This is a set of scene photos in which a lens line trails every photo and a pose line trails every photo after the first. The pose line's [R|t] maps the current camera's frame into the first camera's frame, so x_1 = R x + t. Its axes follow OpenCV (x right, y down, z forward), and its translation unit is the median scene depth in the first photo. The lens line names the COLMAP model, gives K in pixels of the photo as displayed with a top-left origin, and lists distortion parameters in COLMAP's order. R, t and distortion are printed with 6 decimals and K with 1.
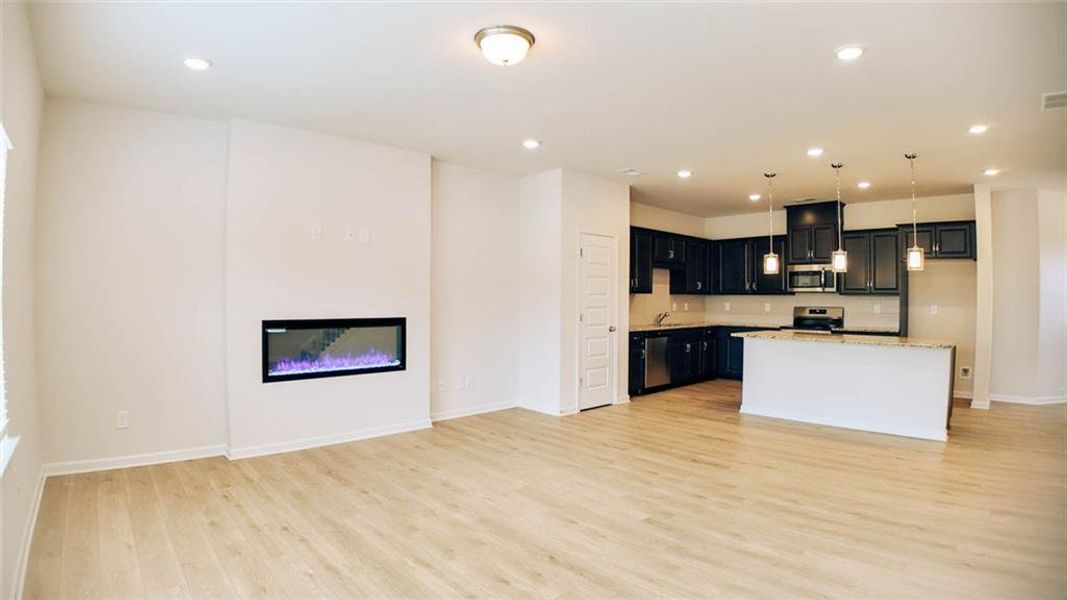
lens RADIAL K [[517.8, 0, 533.5], [0, 517.8, 300.0], [0, 0, 1]] dist [-0.138203, 0.012019]
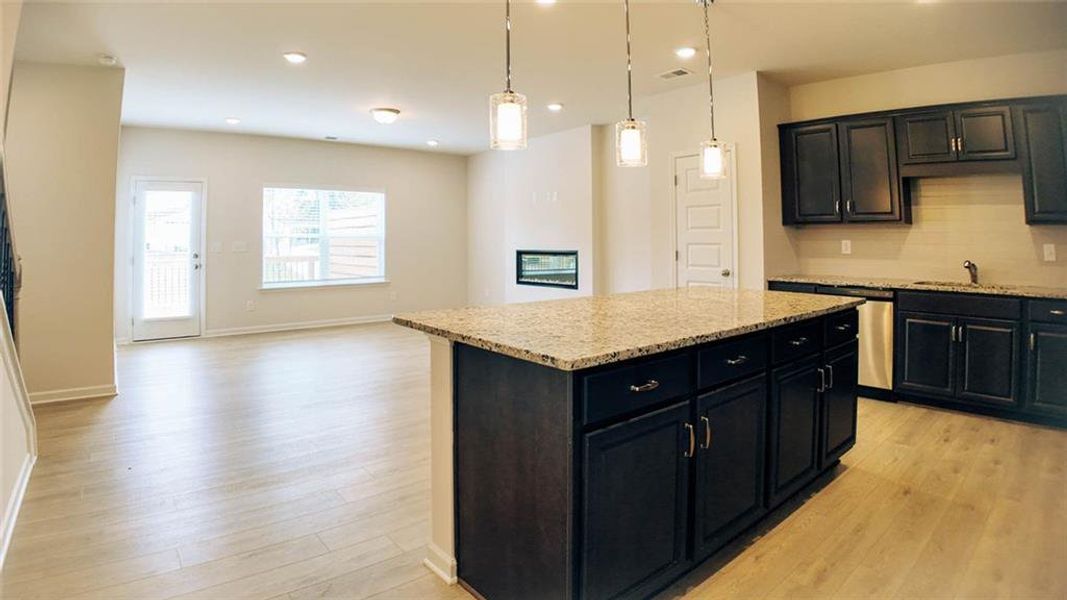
lens RADIAL K [[517.0, 0, 535.6], [0, 517.0, 298.6], [0, 0, 1]] dist [-0.121840, 0.001671]
pose [[-0.004474, 0.107209, -0.994226, 1.132161], [0.013105, 0.994157, 0.107142, 0.011961], [0.999904, -0.012550, -0.005853, 0.897646]]
